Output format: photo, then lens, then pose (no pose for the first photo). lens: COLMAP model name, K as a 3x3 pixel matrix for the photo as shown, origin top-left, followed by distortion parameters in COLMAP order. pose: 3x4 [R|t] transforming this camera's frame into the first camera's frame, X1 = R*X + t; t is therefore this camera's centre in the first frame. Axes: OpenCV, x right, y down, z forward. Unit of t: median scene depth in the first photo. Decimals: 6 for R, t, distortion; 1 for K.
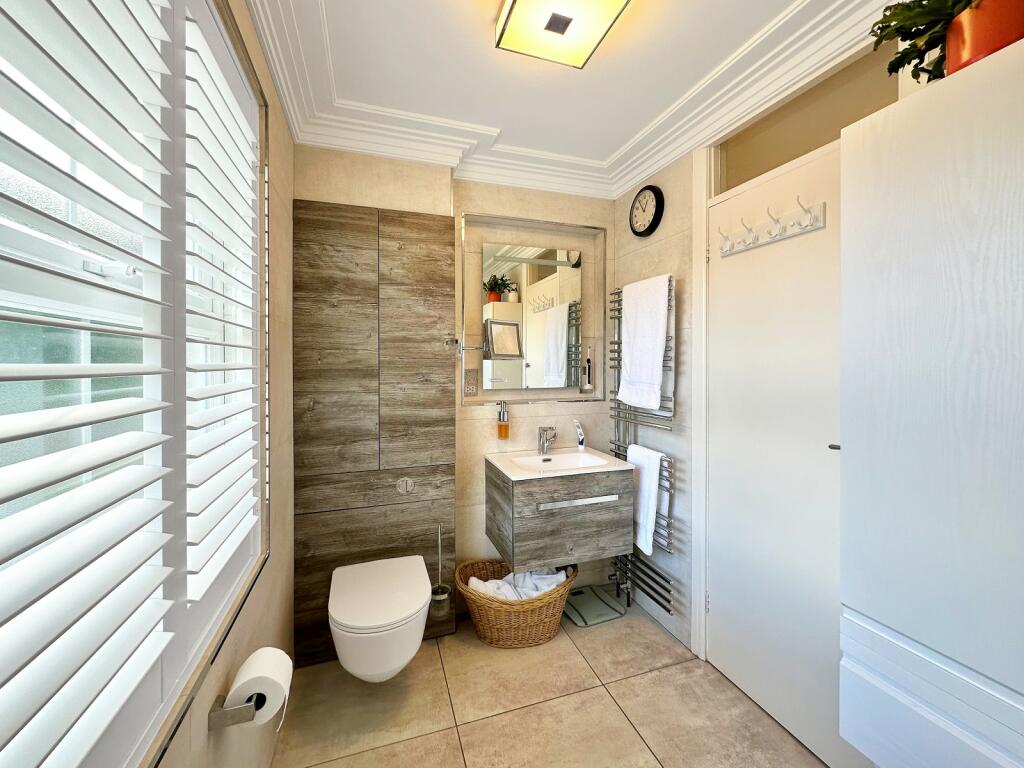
lens RADIAL K [[419.1, 0, 516.6], [0, 419.1, 370.8], [0, 0, 1]] dist [0.000876, 0.000202]
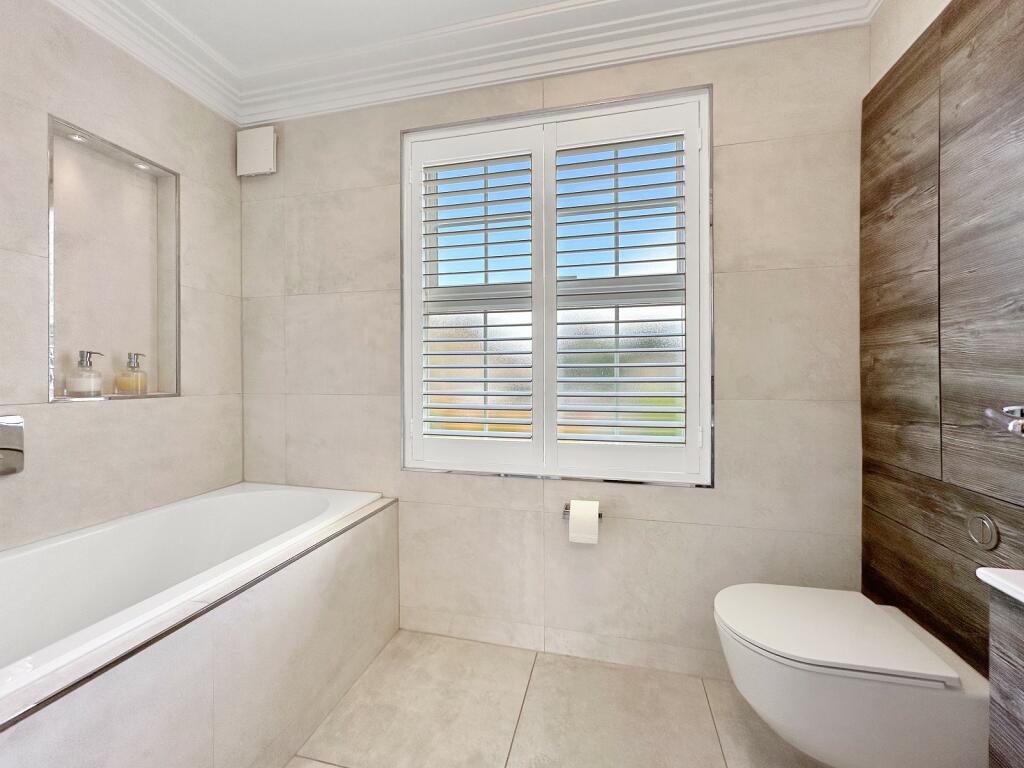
lens RADIAL K [[419.1, 0, 516.6], [0, 419.1, 370.8], [0, 0, 1]] dist [0.000876, 0.000202]
pose [[-0.534416, -0.000358, -0.845221, 0.449415], [0.000425, 1.000000, -0.000692, 0.090758], [0.845221, -0.000729, -0.534416, 0.828468]]
